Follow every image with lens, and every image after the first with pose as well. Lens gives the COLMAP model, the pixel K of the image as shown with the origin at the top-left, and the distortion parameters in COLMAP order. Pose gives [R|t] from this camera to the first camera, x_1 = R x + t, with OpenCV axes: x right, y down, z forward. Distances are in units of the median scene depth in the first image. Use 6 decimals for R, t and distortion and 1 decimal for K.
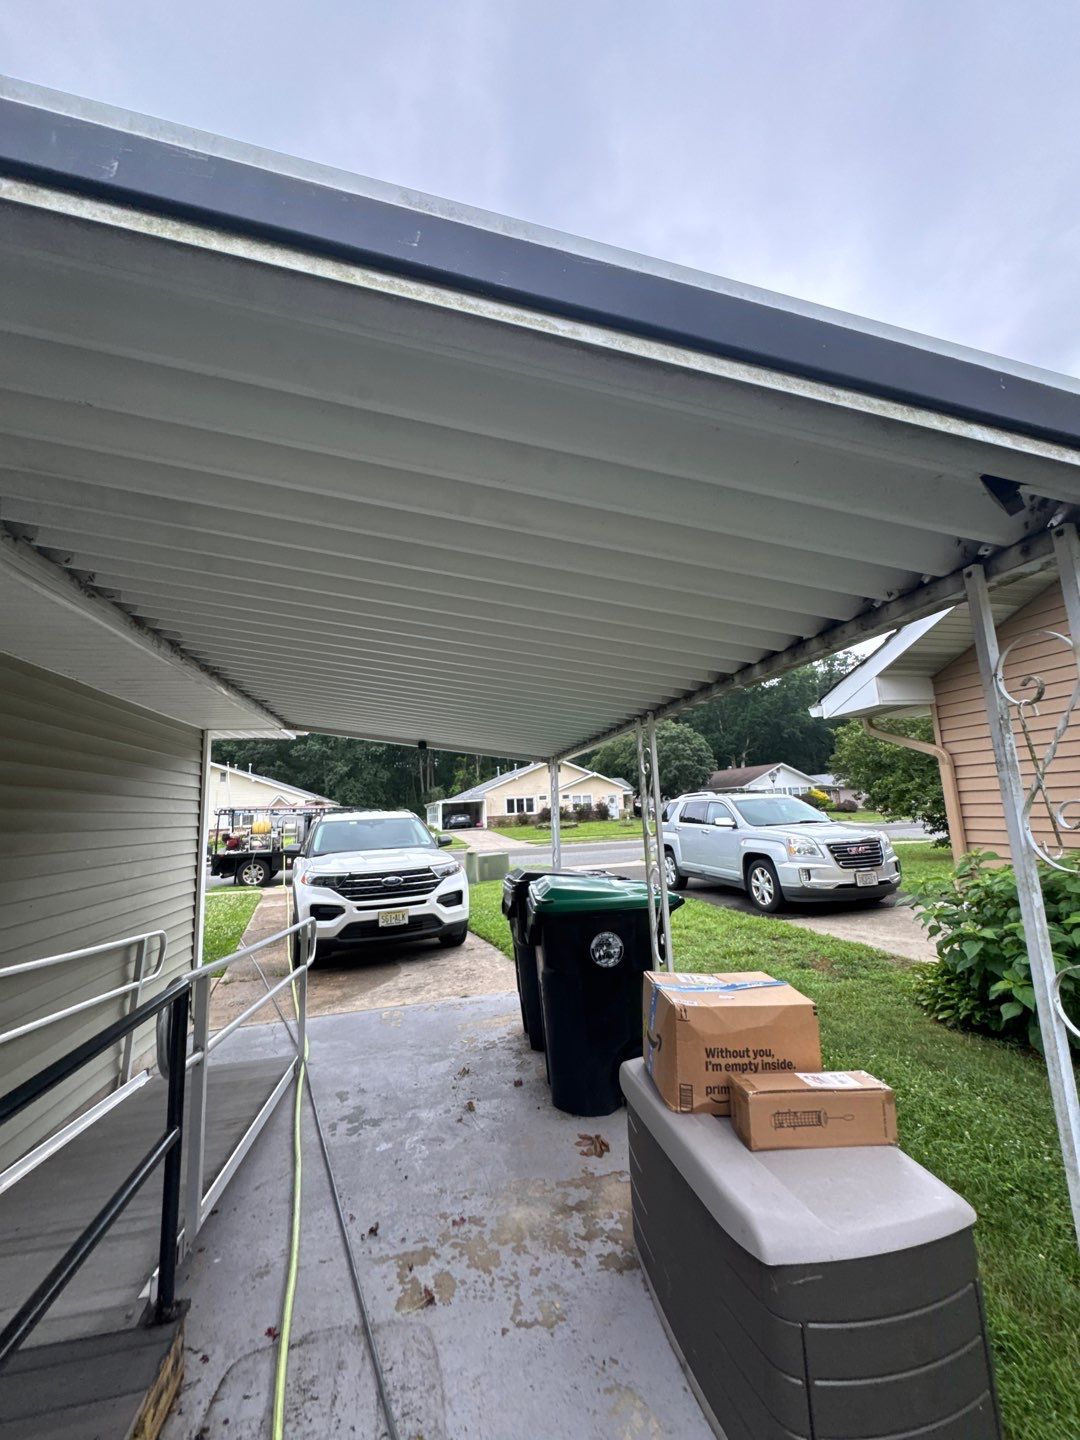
lens RADIAL K [[573.5, 0, 539.5], [0, 573.5, 716.0], [0, 0, 1]] dist [-0.003688, 0.000798]
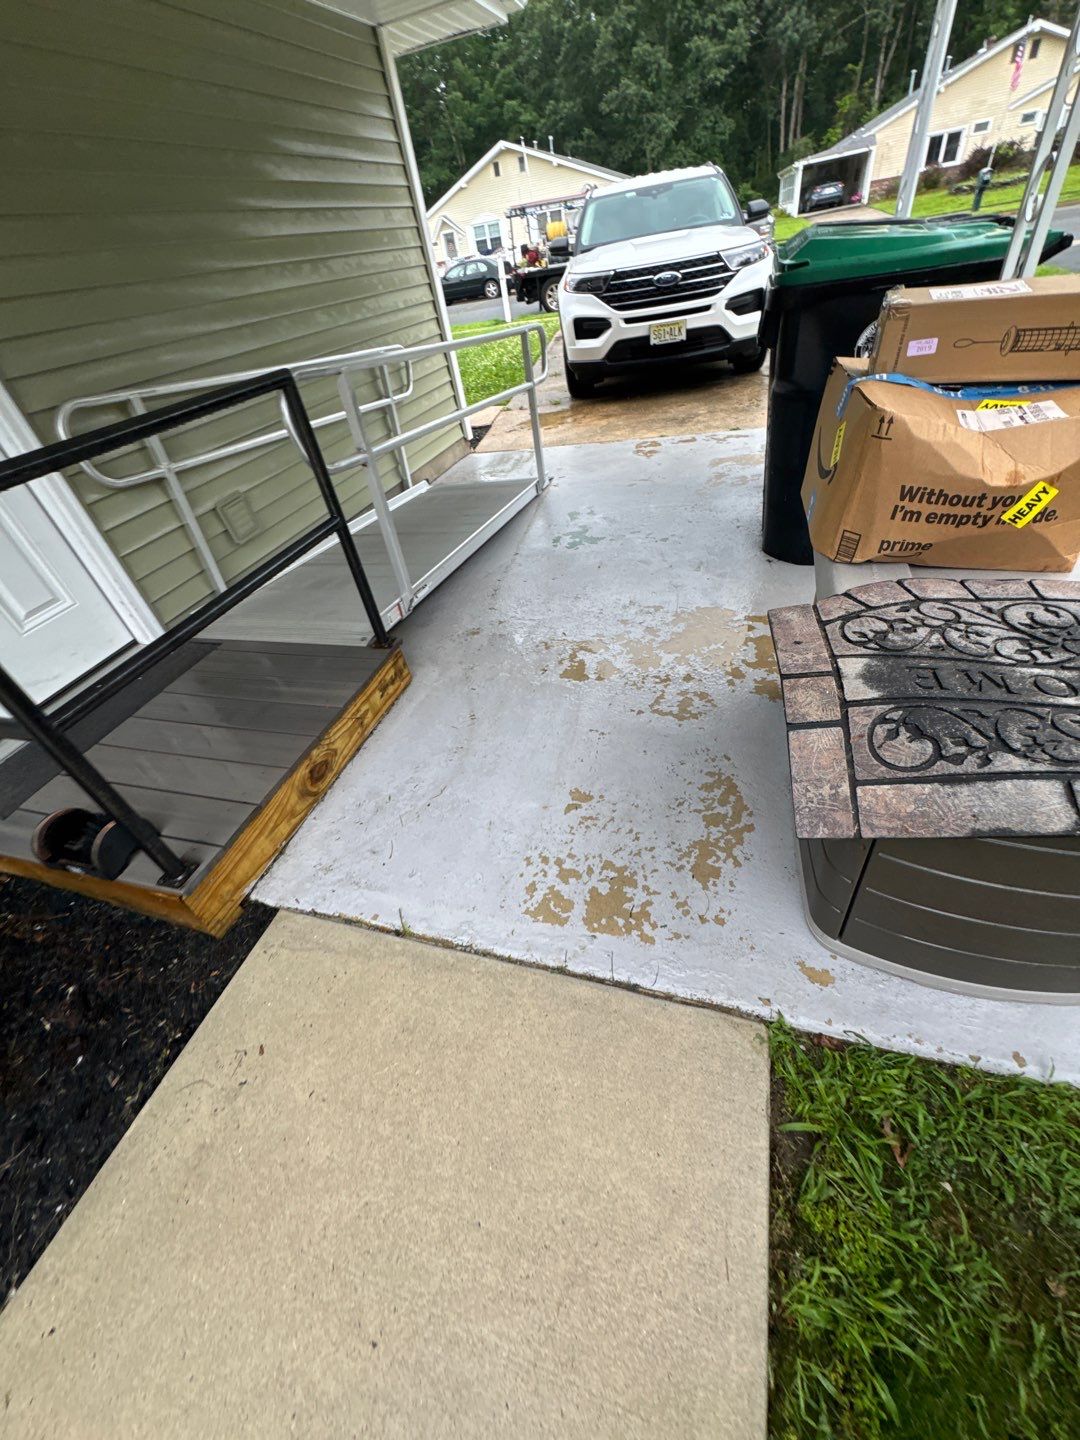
lens RADIAL K [[573.5, 0, 543.3], [0, 573.5, 718.8], [0, 0, 1]] dist [-0.003688, 0.000798]
pose [[0.873254, 0.243610, -0.421996, 0.096253], [0.181376, 0.641304, 0.745541, 0.088582], [0.452250, -0.727587, 0.515837, 0.131690]]
